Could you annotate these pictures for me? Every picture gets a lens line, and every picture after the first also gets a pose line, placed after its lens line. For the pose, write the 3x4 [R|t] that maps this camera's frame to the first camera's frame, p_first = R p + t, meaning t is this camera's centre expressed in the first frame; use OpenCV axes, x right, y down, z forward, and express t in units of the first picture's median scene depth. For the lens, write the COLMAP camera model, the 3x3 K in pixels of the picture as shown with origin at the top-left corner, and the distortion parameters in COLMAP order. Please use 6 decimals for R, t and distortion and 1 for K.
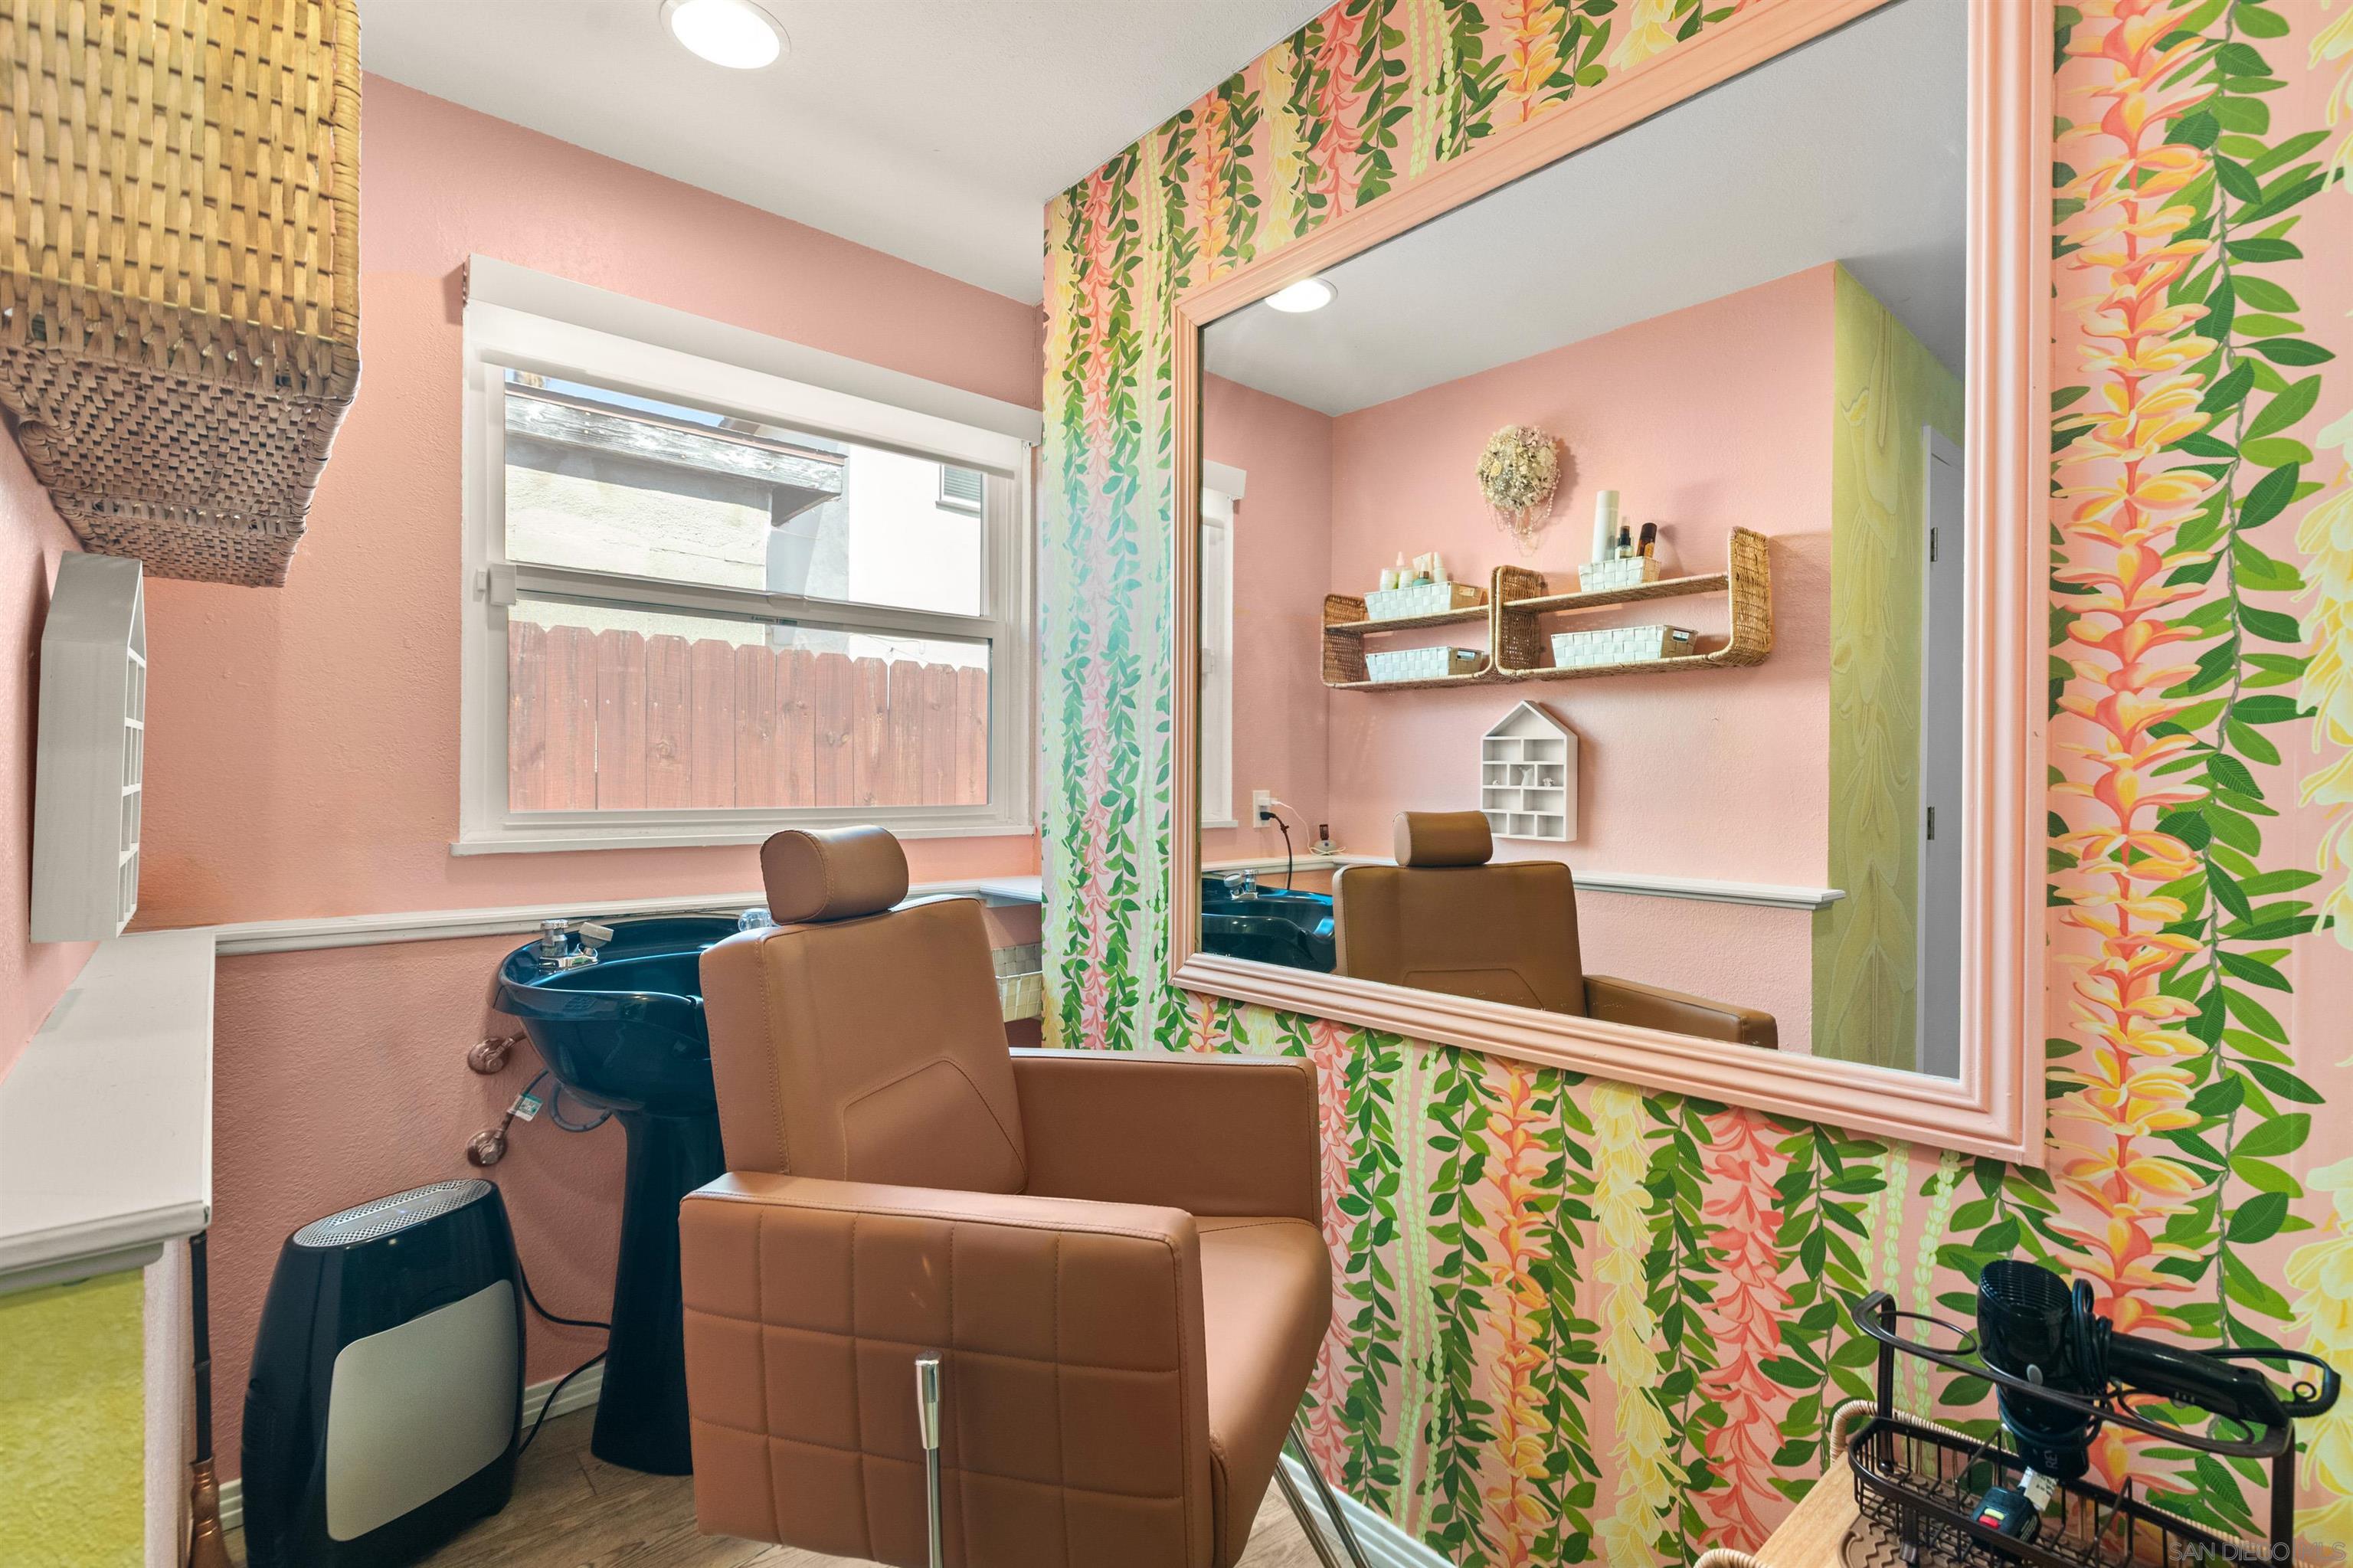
lens RADIAL K [[1067.9, 0, 1186.6], [0, 1067.9, 786.7], [0, 0, 1]] dist [0.000678, -0.000392]
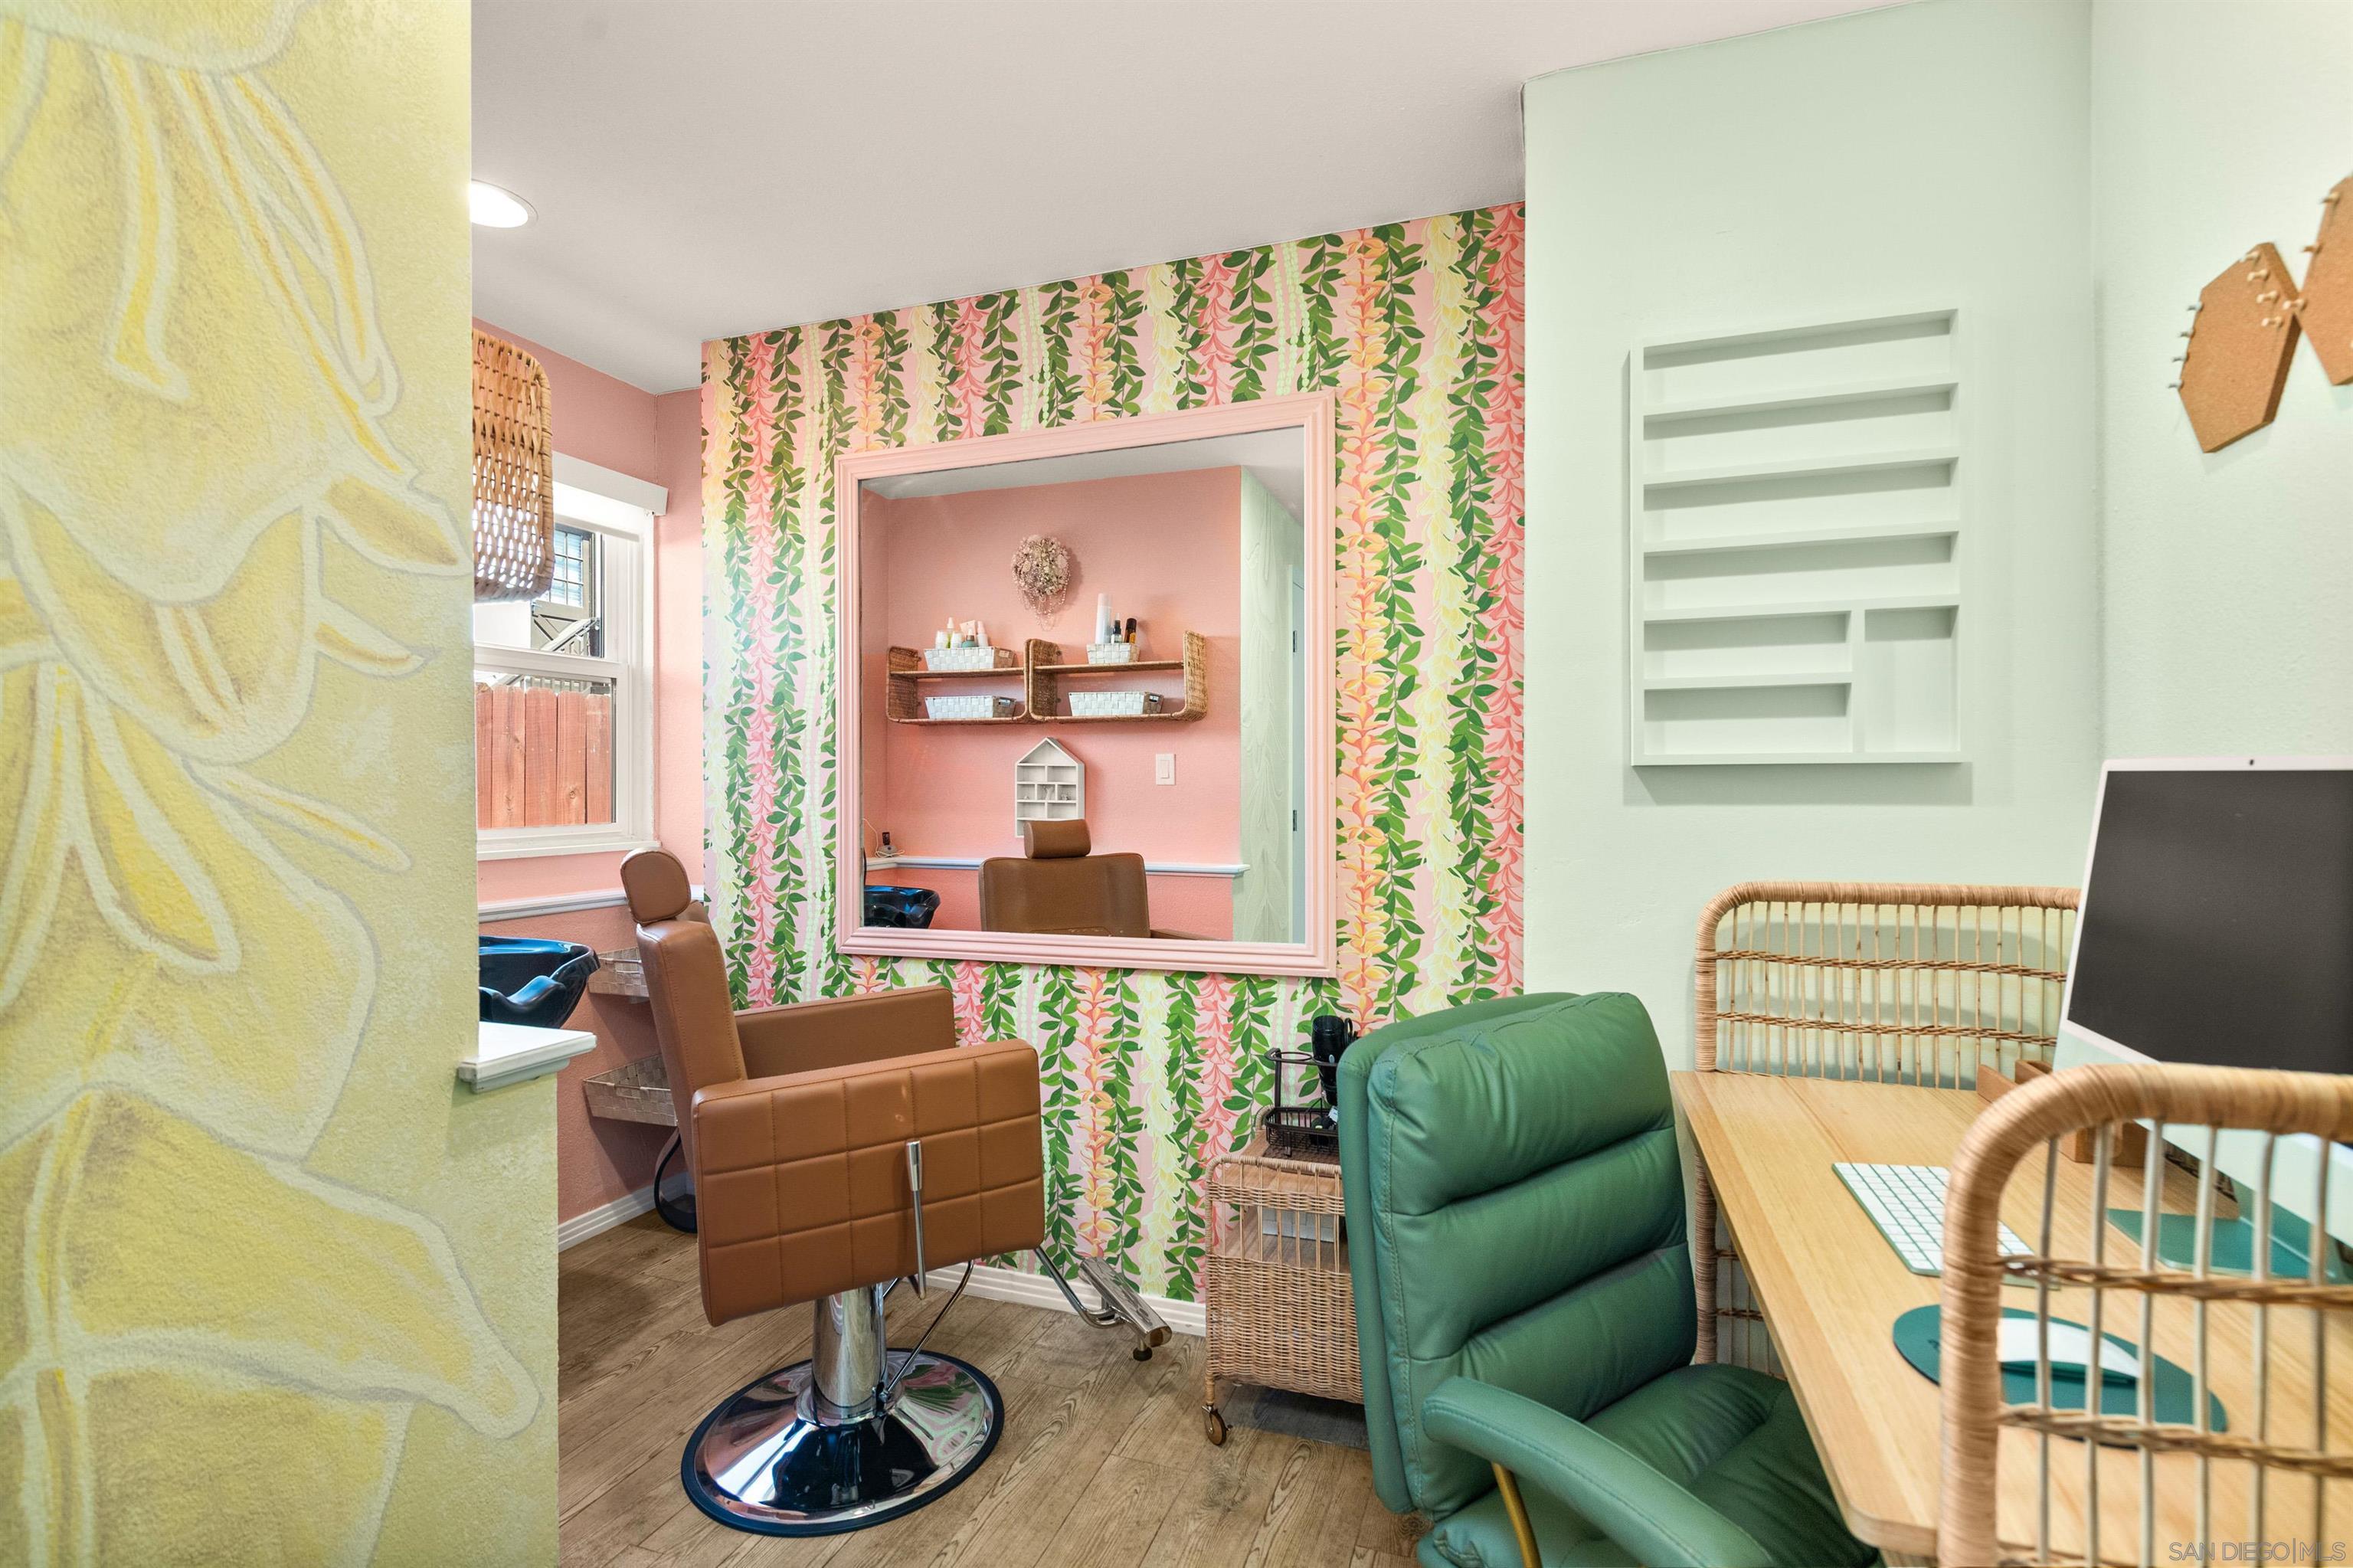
lens RADIAL K [[1067.9, 0, 1175.1], [0, 1067.9, 790.5], [0, 0, 1]] dist [0.000678, -0.000392]
pose [[0.879629, -0.009165, 0.475572, -0.352368], [0.009240, 0.999955, 0.002180, -0.026927], [-0.475571, 0.002477, 0.879674, -0.514006]]
